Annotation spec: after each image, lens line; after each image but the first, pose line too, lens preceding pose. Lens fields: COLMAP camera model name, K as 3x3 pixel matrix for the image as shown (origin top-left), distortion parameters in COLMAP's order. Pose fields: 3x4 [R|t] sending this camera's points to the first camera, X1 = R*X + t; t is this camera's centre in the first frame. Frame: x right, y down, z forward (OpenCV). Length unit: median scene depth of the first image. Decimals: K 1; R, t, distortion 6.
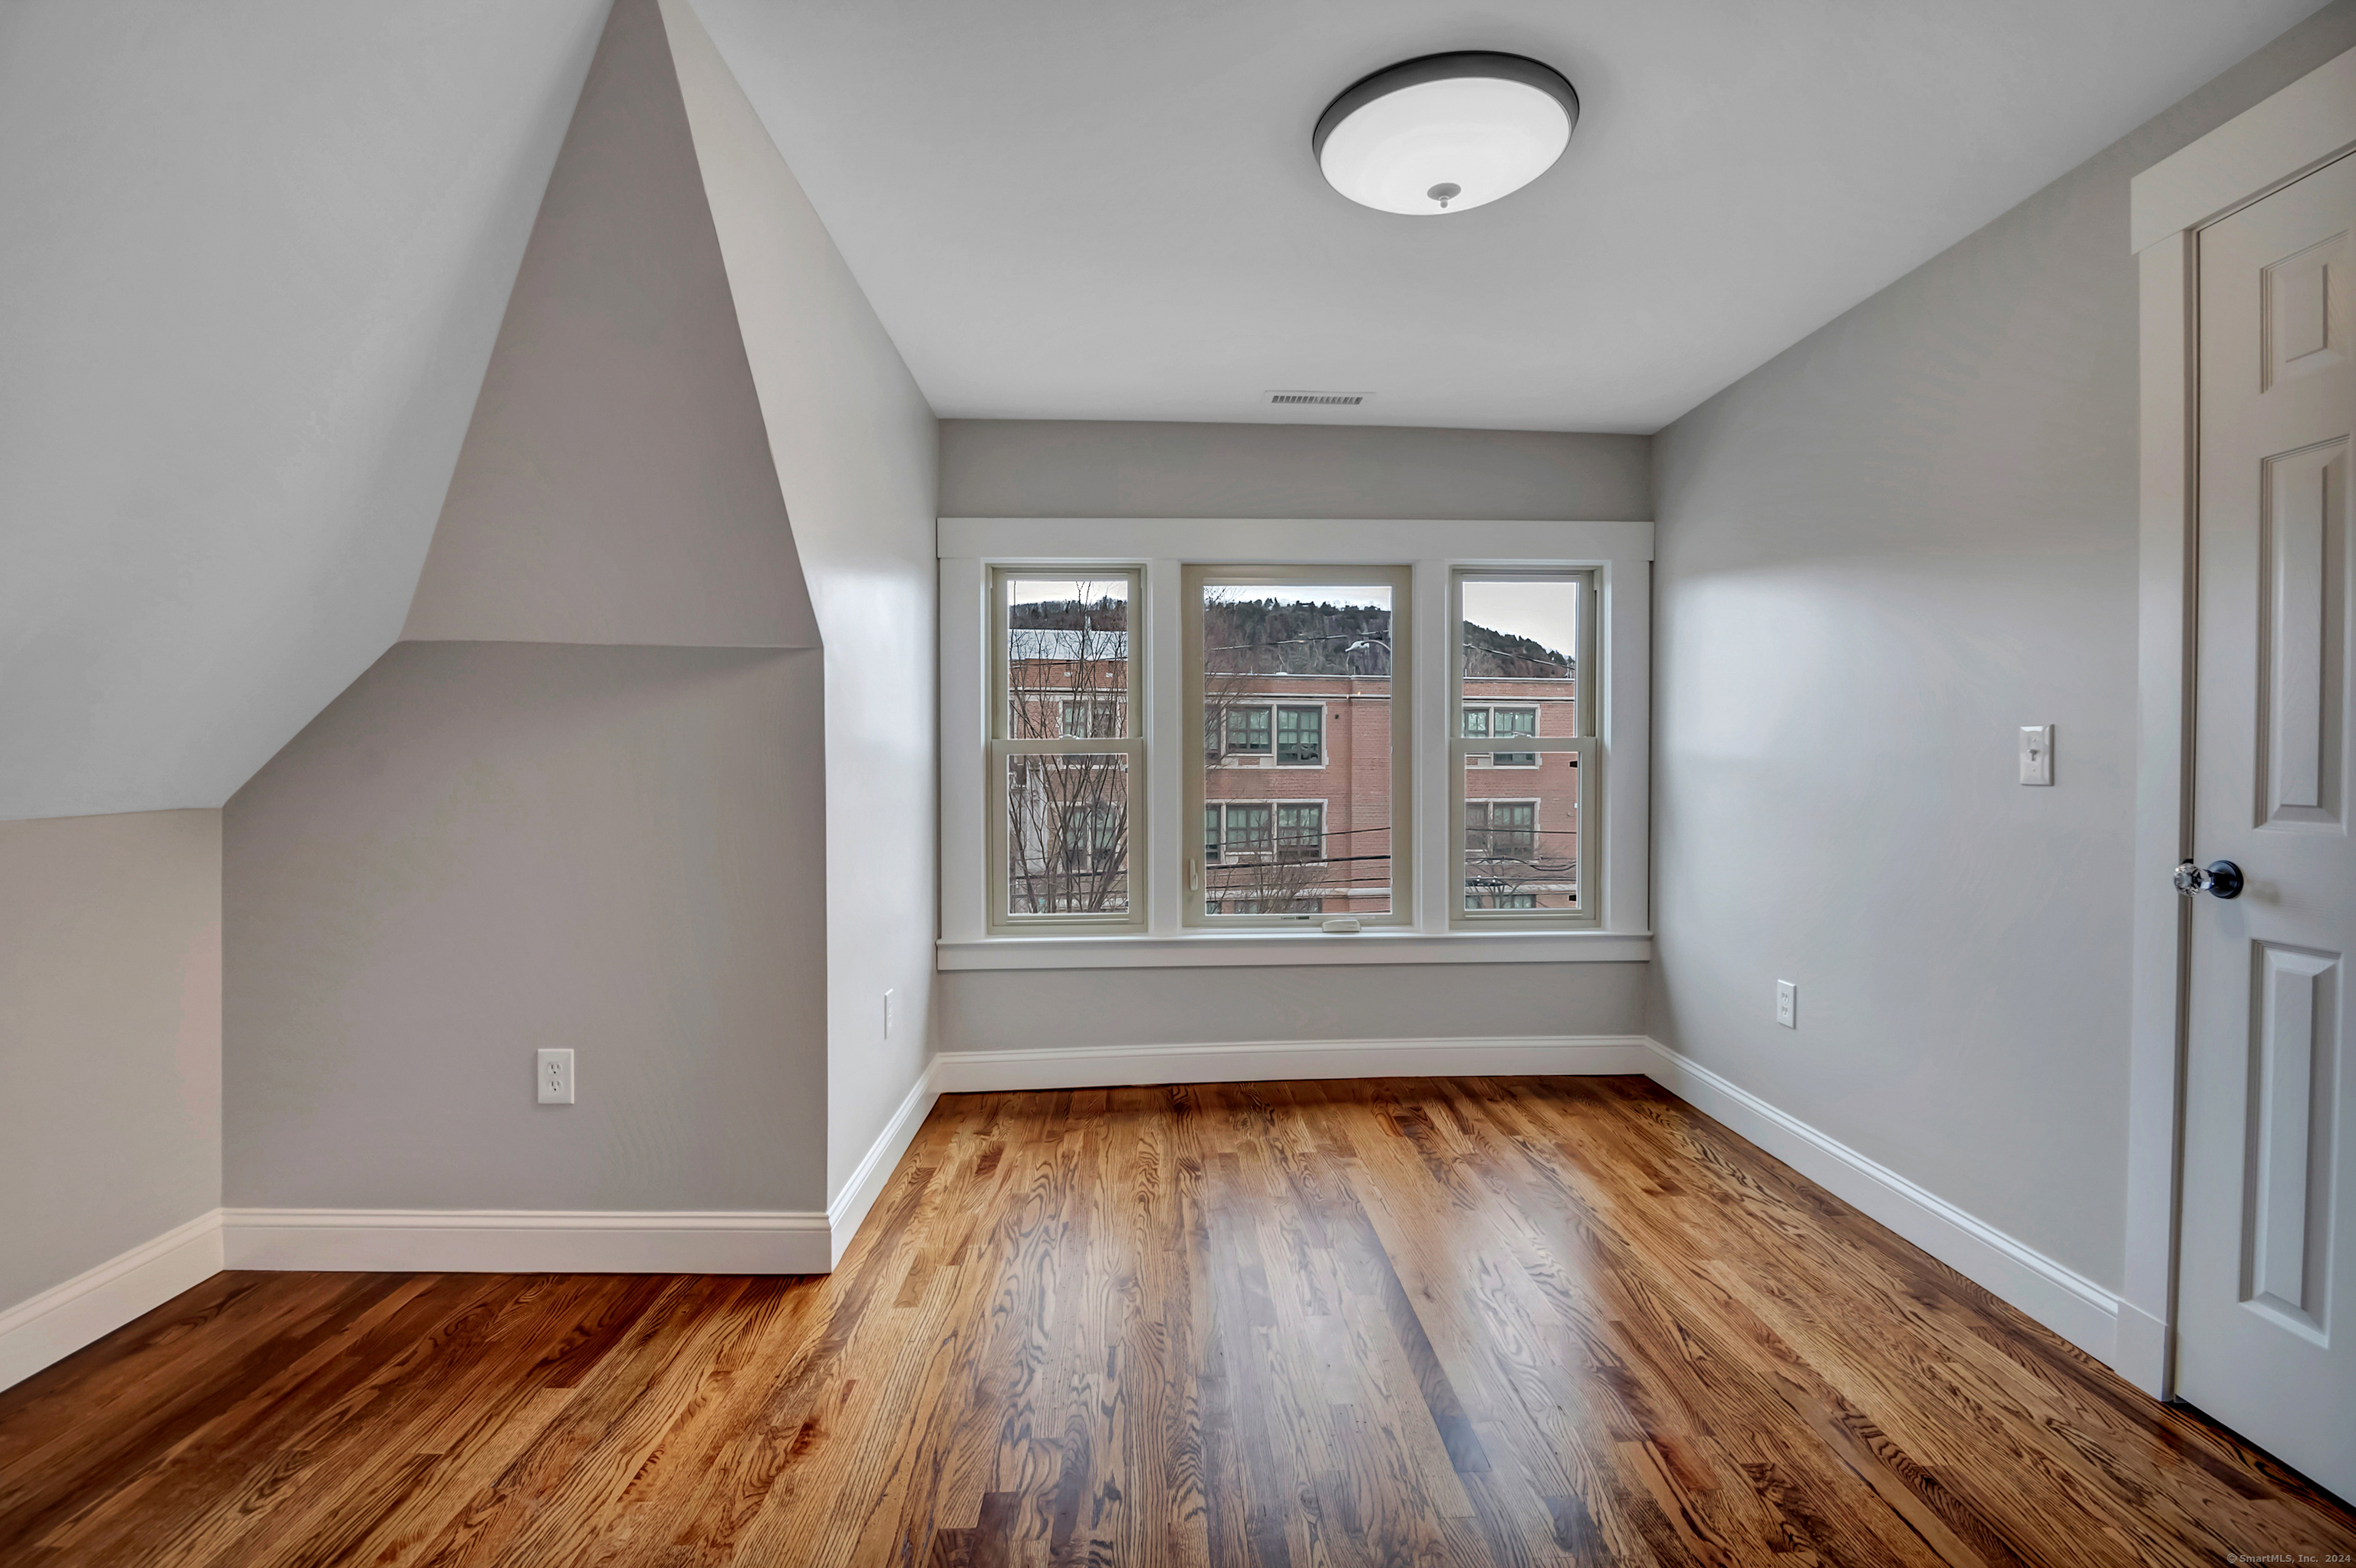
lens RADIAL K [[1079.2, 0, 1158.4], [0, 1079.2, 778.0], [0, 0, 1]] dist [-0.001271, -0.012932]
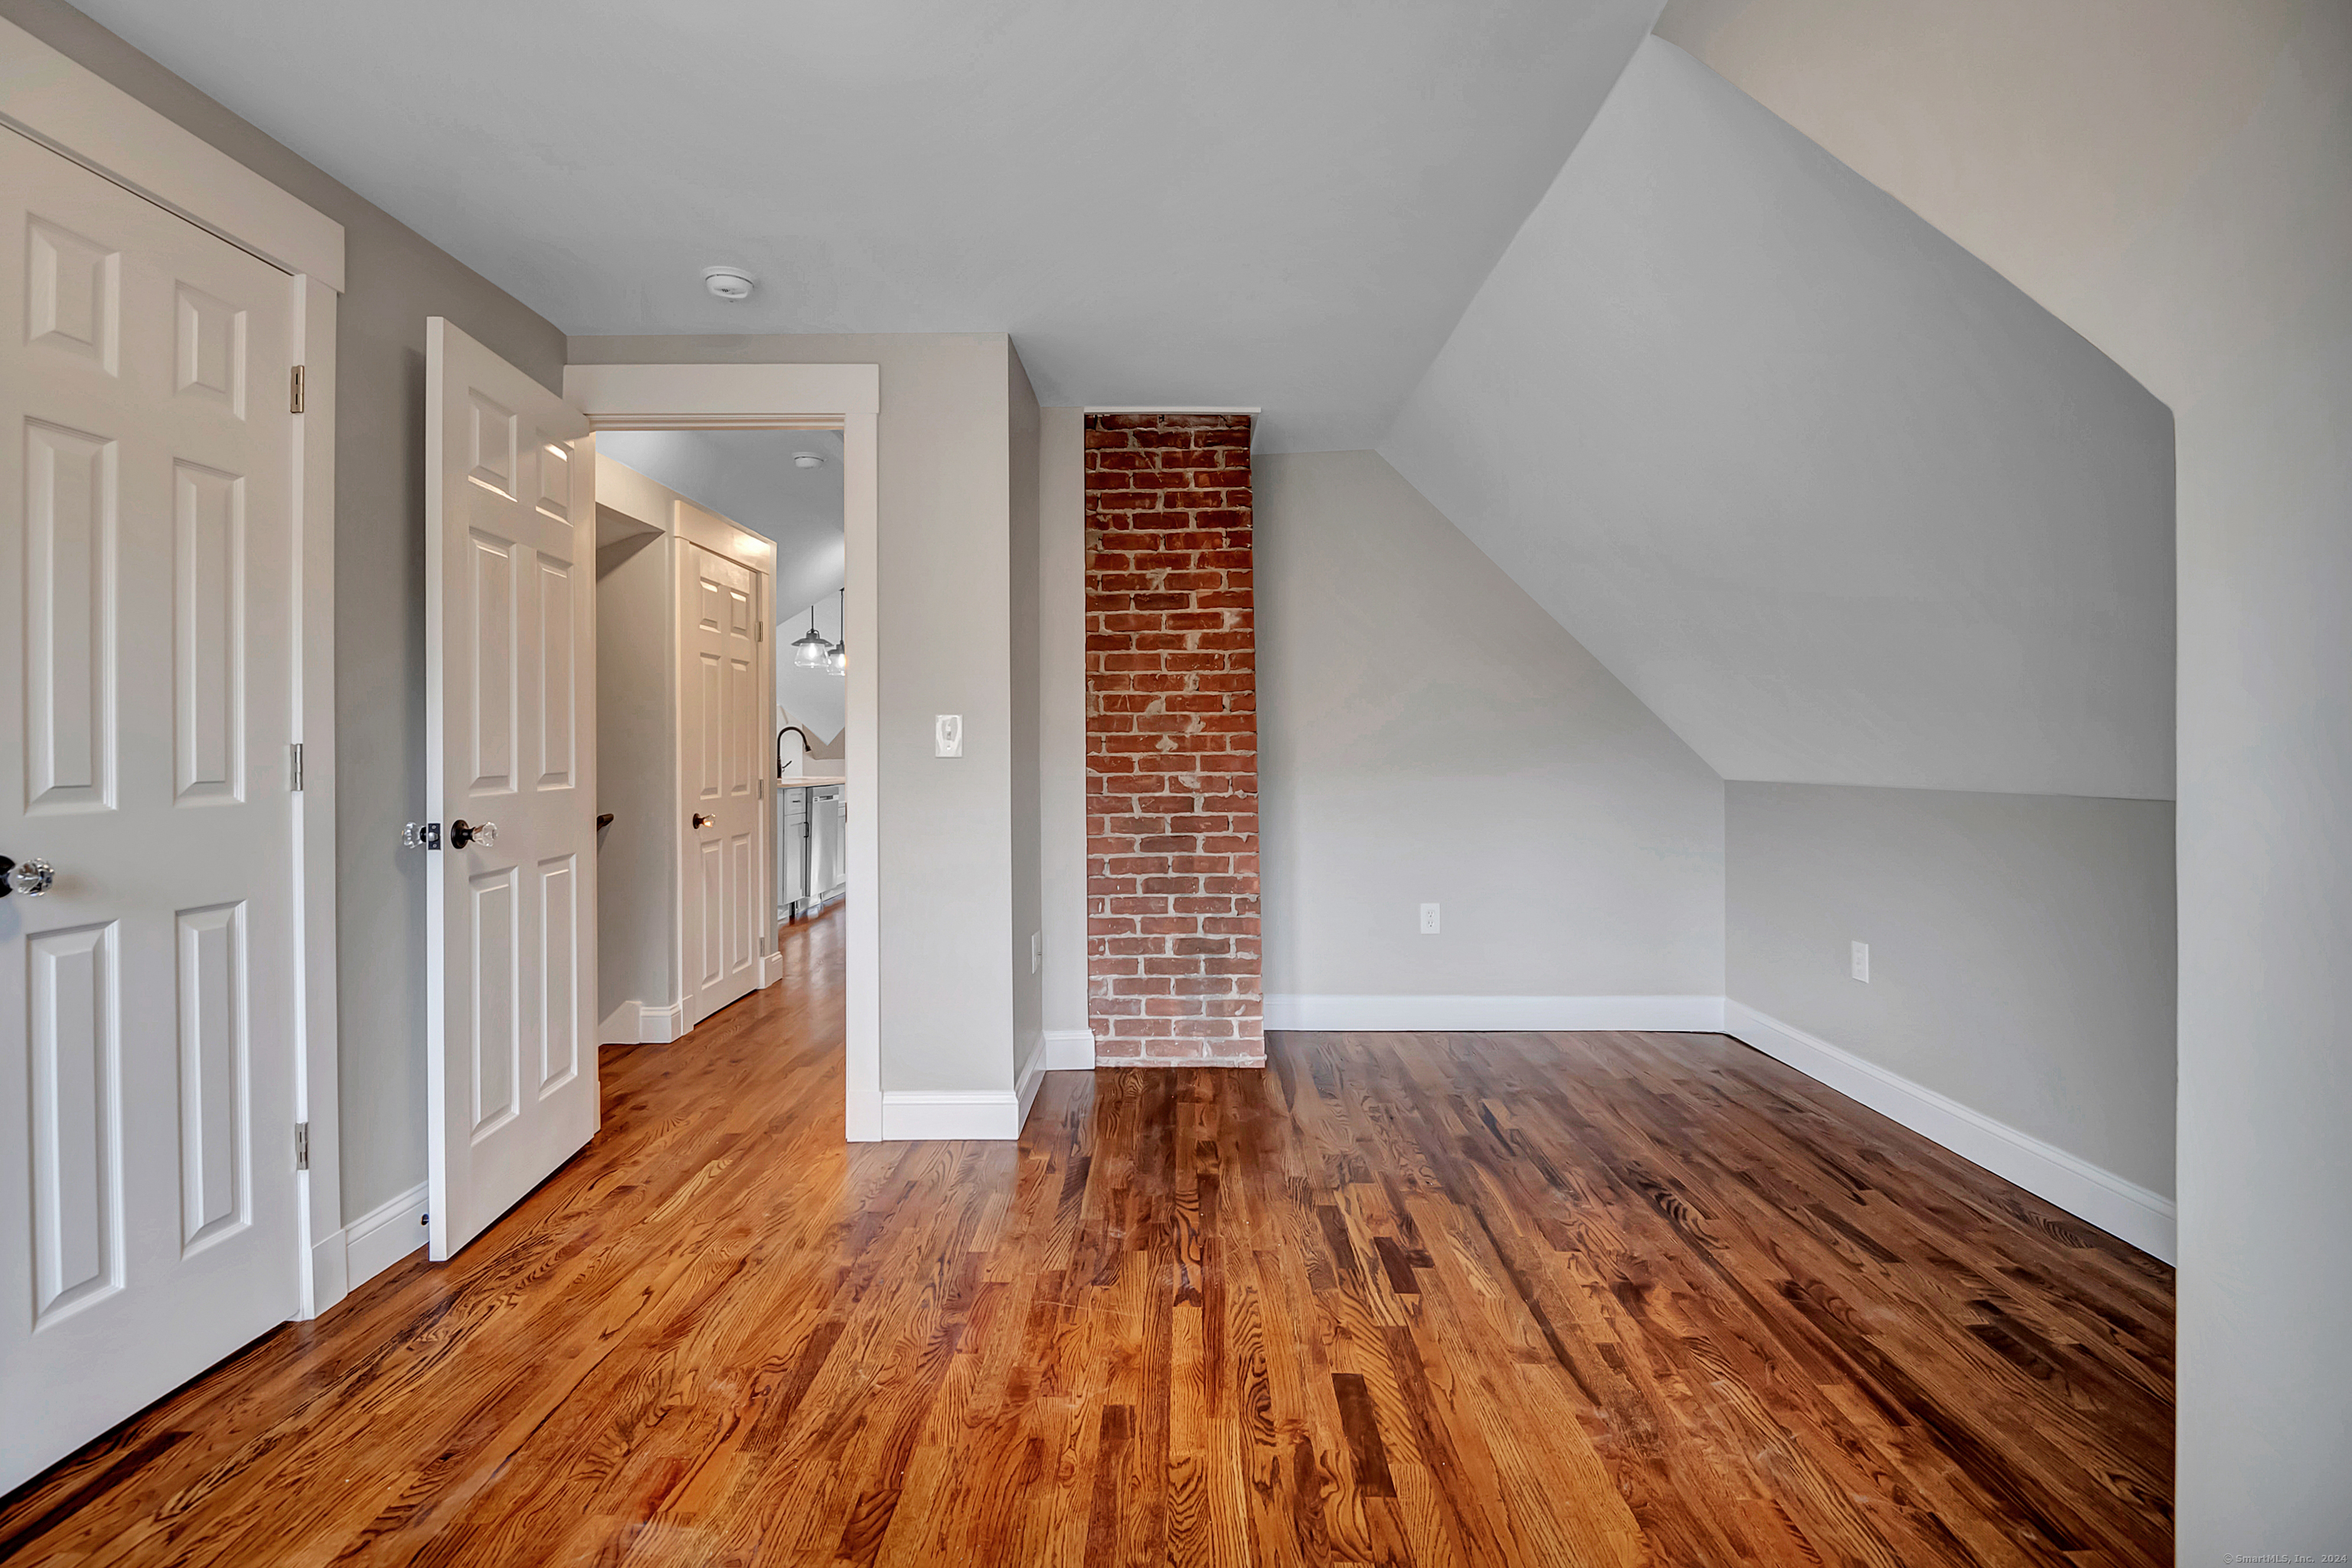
lens RADIAL K [[1105.9, 0, 1178.0], [0, 1105.9, 750.4], [0, 0, 1]] dist [0.005313, -0.018961]
pose [[-0.999997, 0.000587, 0.002525, 0.016569], [0.000639, 0.999788, 0.020586, -0.012340], [-0.002513, 0.020588, -0.999785, 1.032284]]
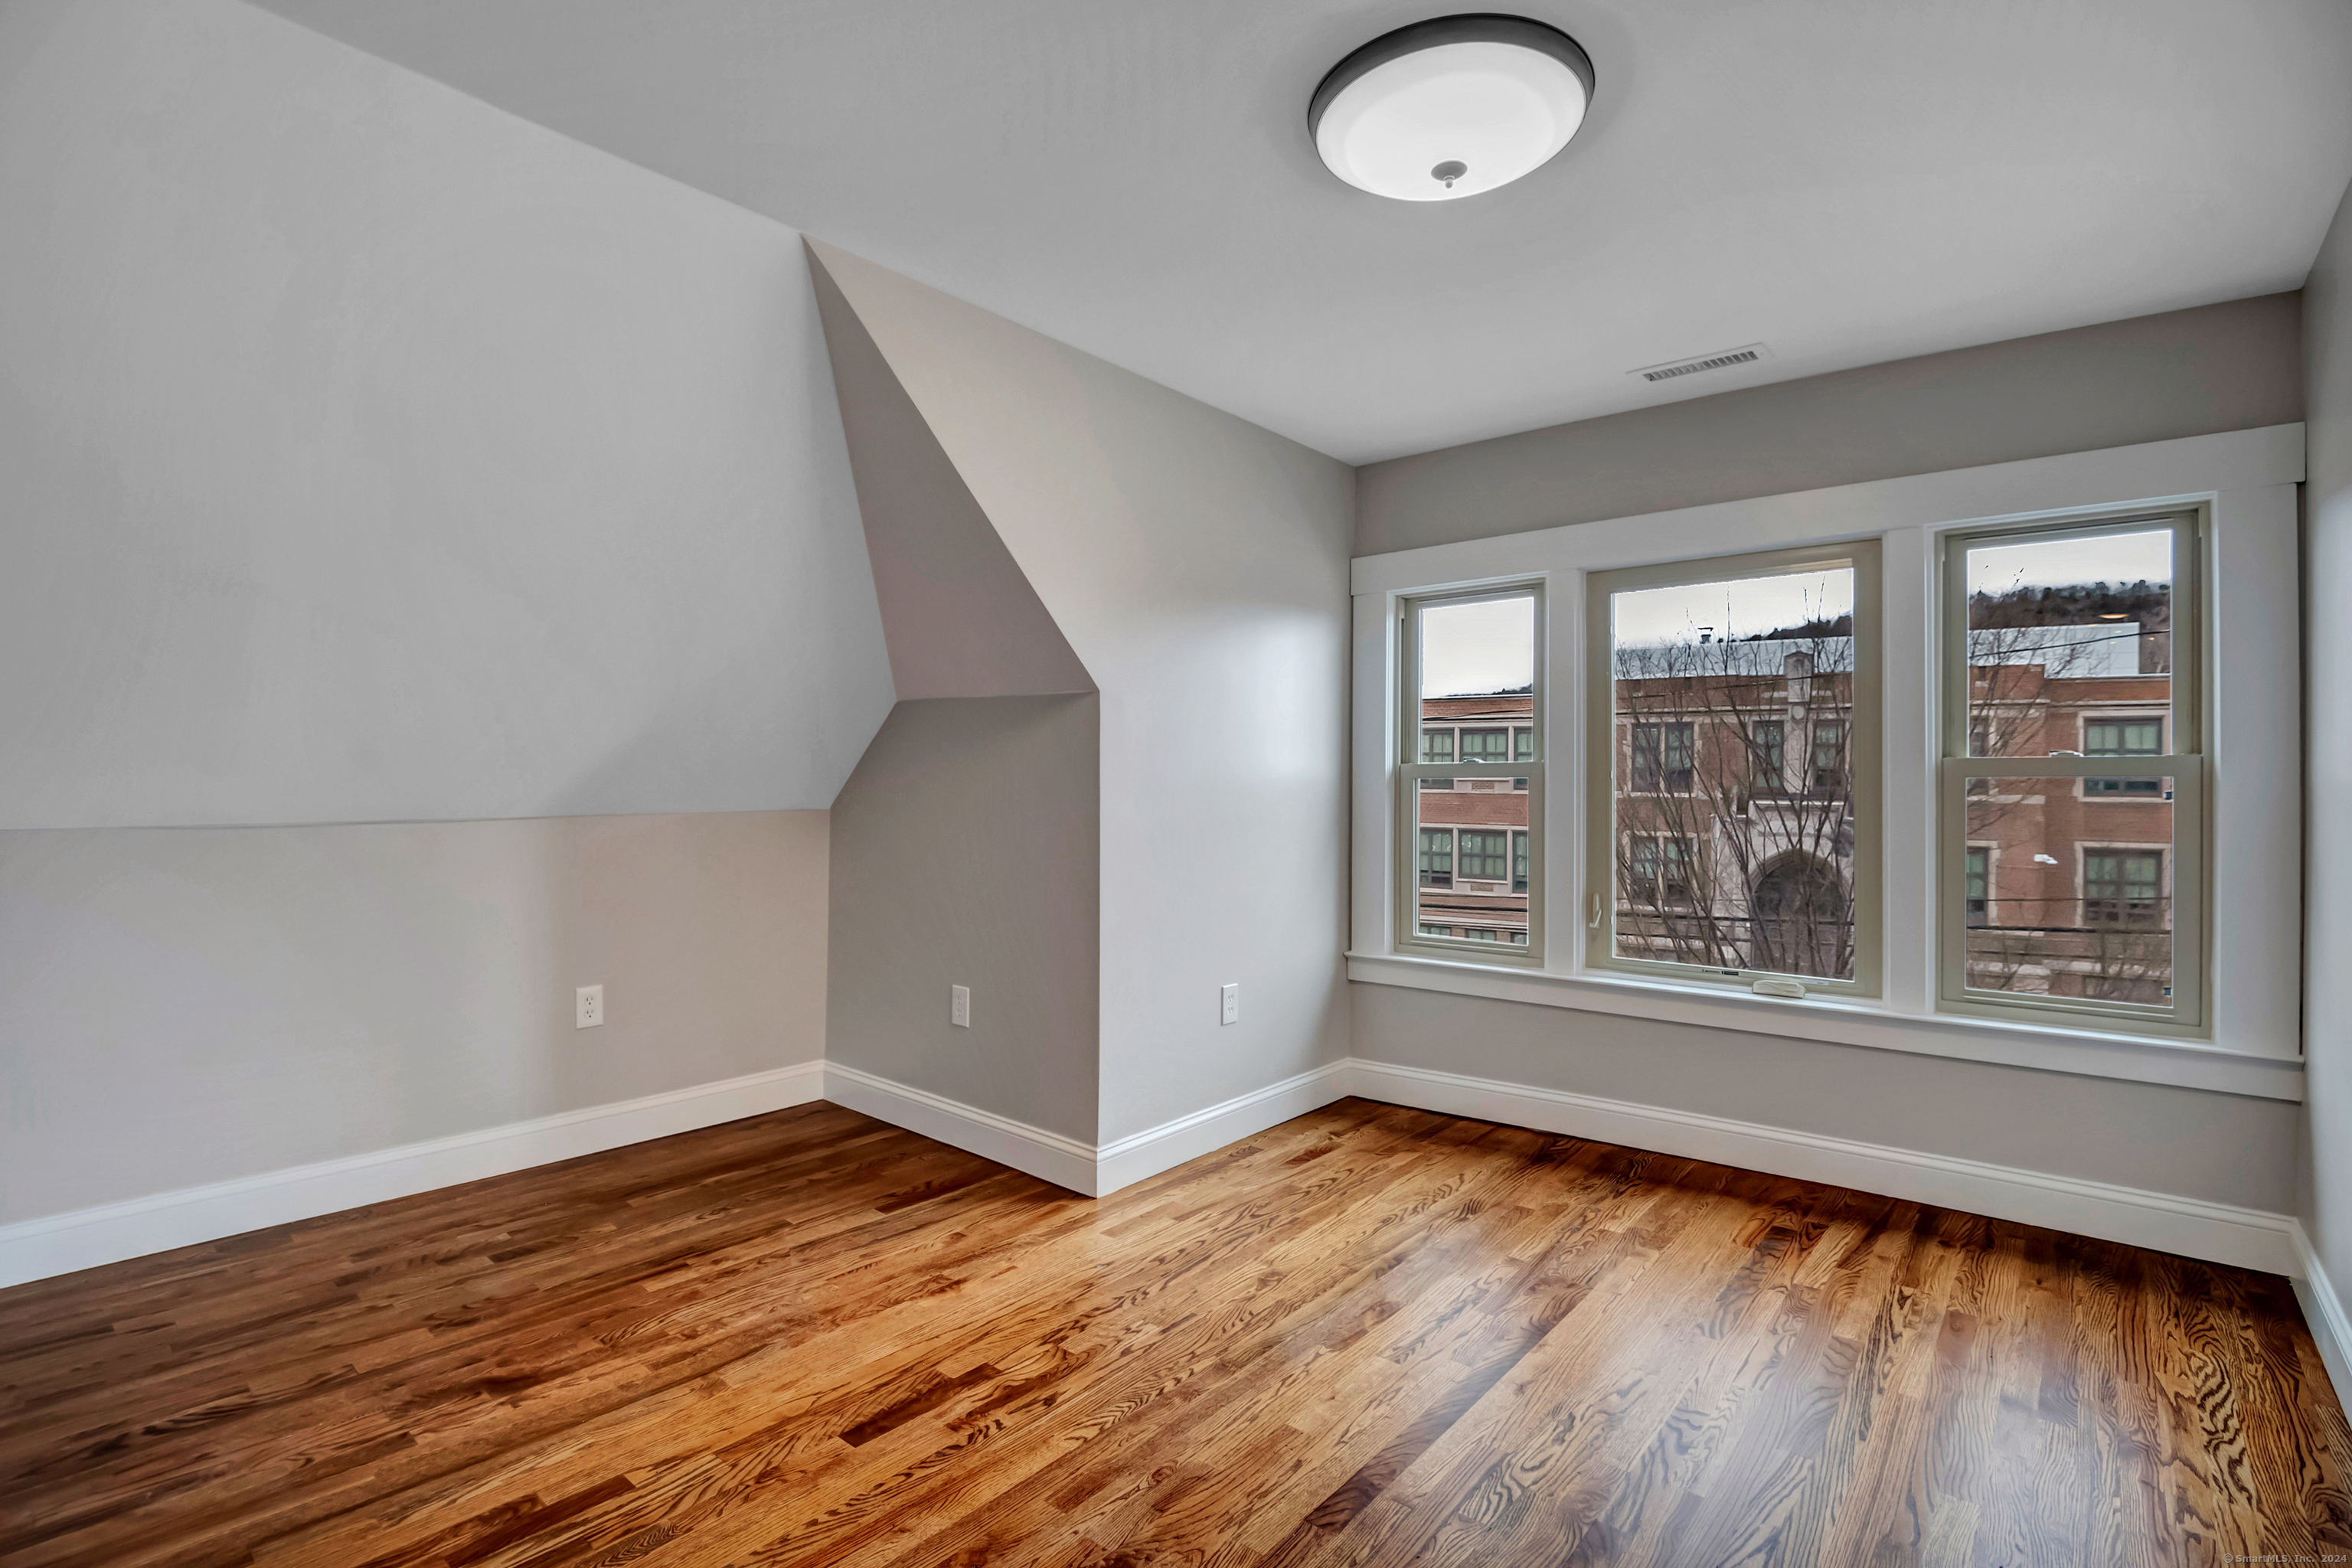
lens RADIAL K [[1067.8, 0, 1176.0], [0, 1067.8, 784.0], [0, 0, 1]] dist [-0.002383, -0.009548]
pose [[0.752494, 0.005725, -0.658575, 0.430748], [-0.018130, 0.999763, -0.012024, -0.000434], [0.658350, 0.020988, 0.752419, 0.101573]]
